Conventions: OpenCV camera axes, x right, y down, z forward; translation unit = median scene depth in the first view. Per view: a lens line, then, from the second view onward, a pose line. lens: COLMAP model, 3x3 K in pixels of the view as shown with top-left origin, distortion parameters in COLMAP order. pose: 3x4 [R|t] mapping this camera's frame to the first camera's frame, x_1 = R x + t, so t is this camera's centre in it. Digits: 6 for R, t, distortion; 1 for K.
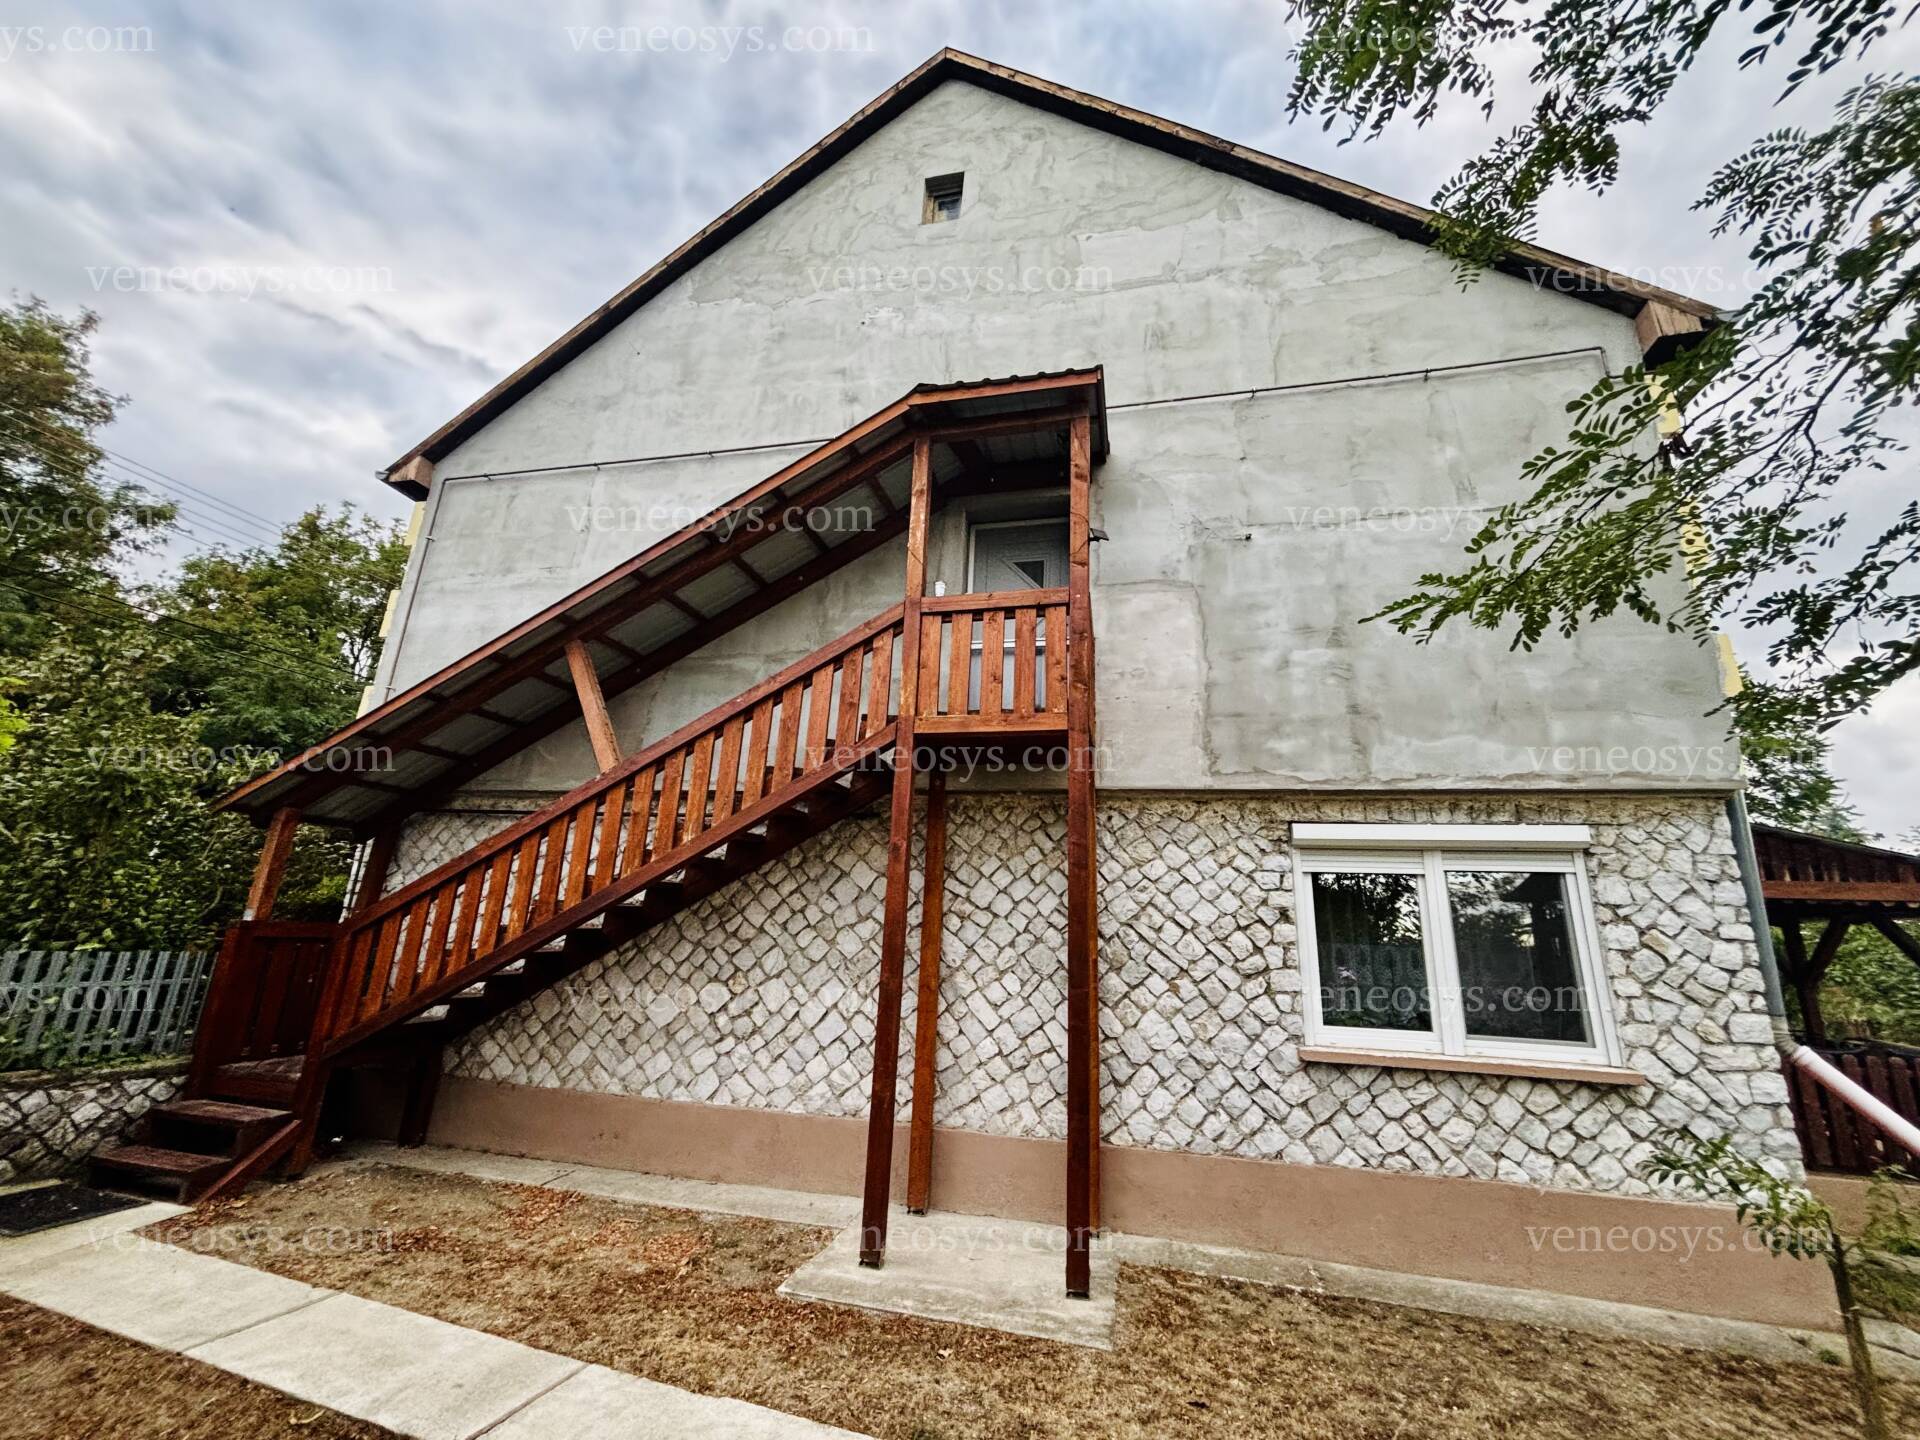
lens RADIAL K [[758.6, 0, 956.4], [0, 758.6, 741.2], [0, 0, 1]] dist [0.014737, 0.000035]
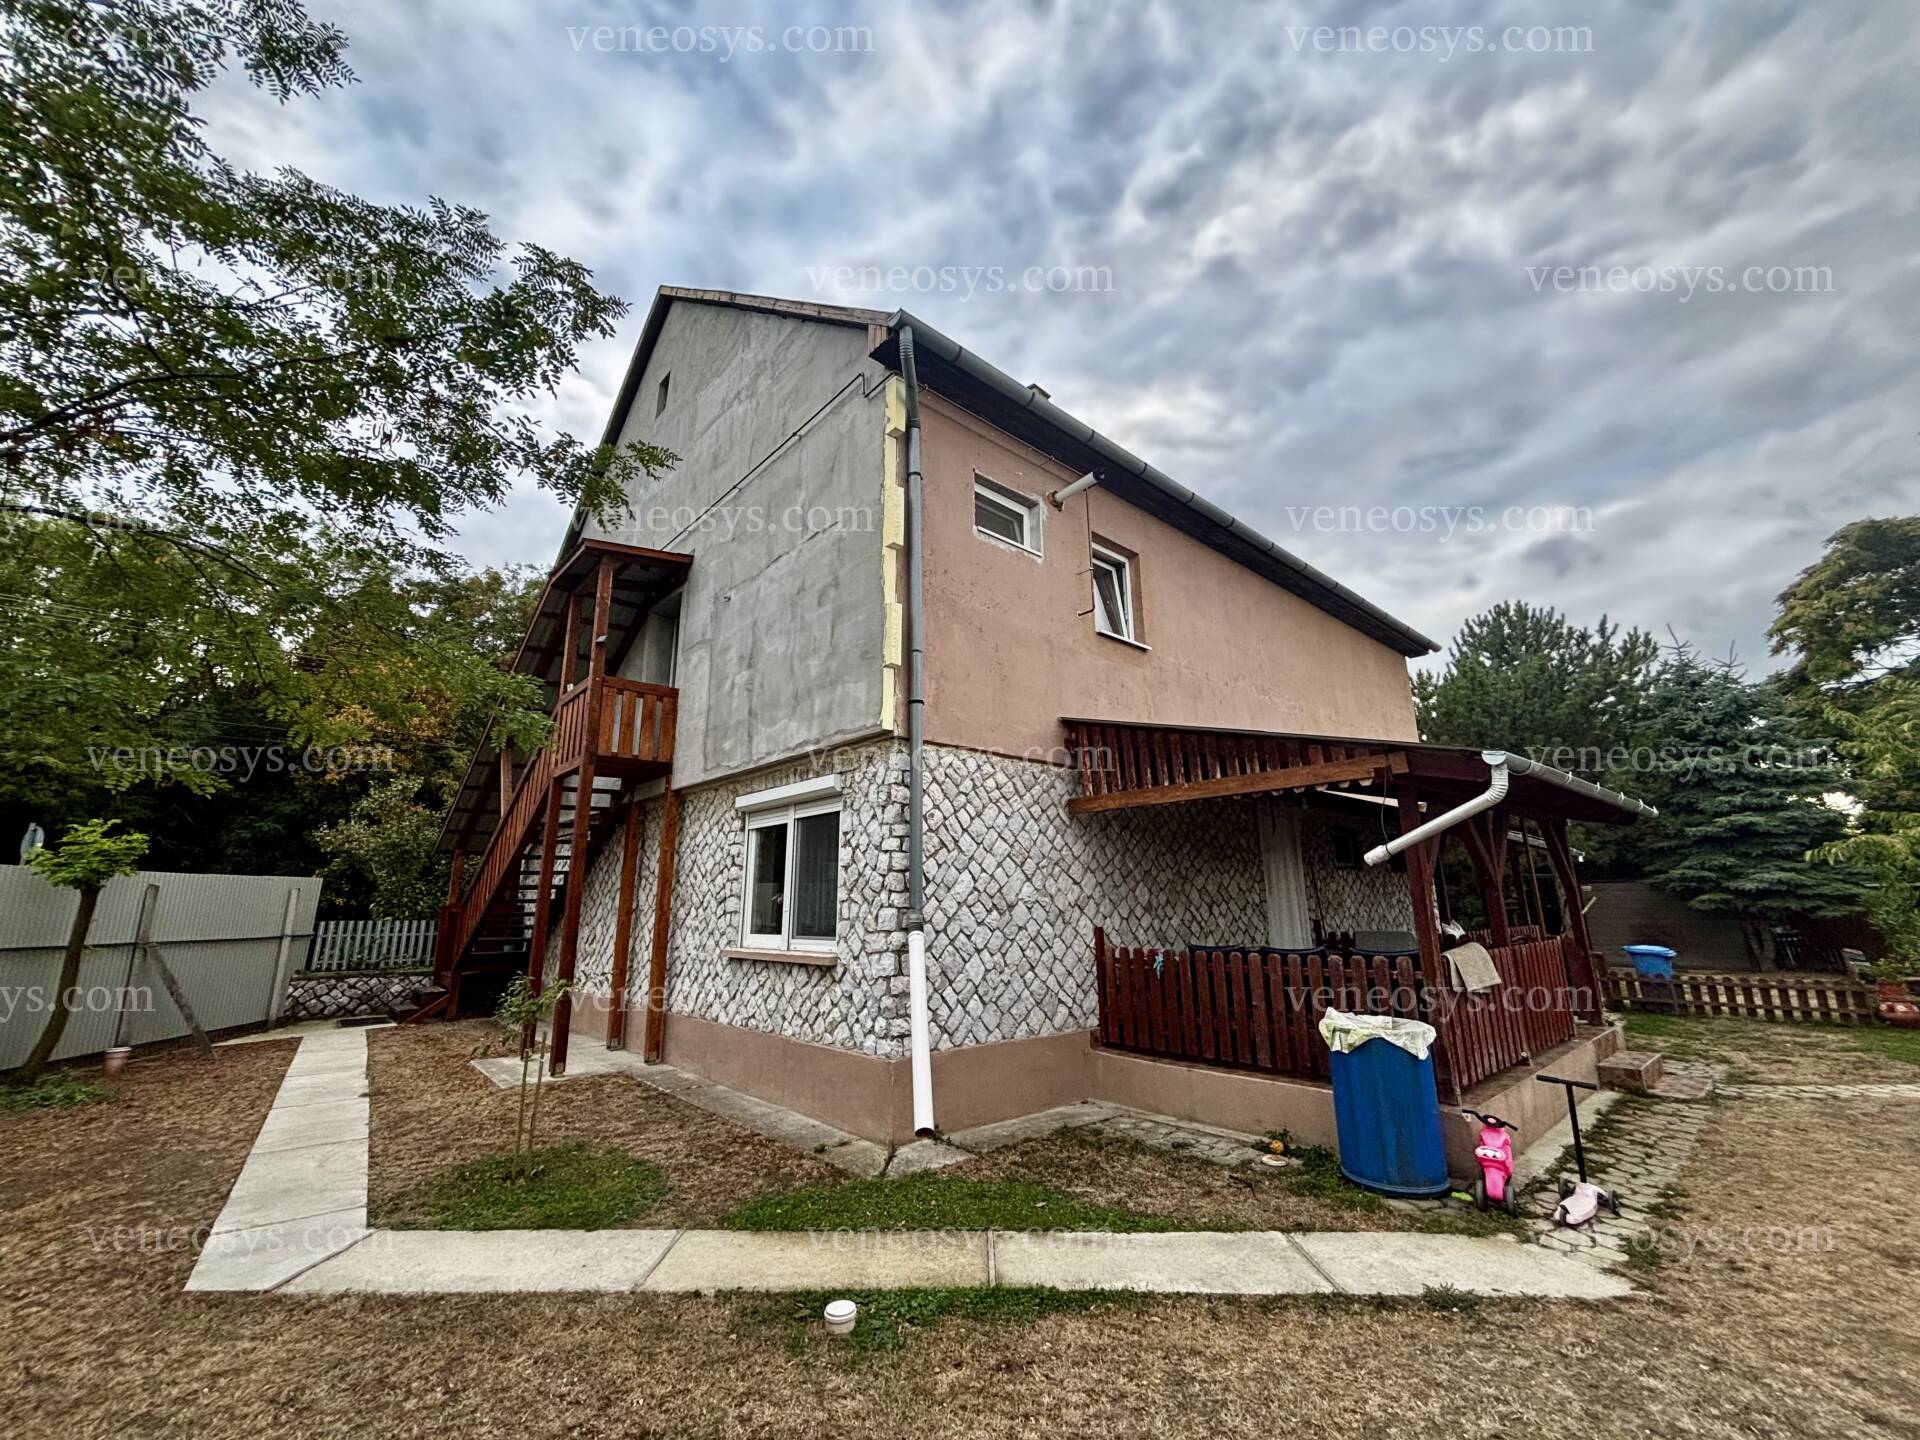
lens RADIAL K [[758.6, 0, 956.4], [0, 758.6, 741.2], [0, 0, 1]] dist [0.014737, 0.000035]
pose [[0.822355, -0.170280, -0.542896, 1.760825], [0.187003, 0.982047, -0.024757, 0.130573], [0.537365, -0.081165, 0.839435, 0.037008]]
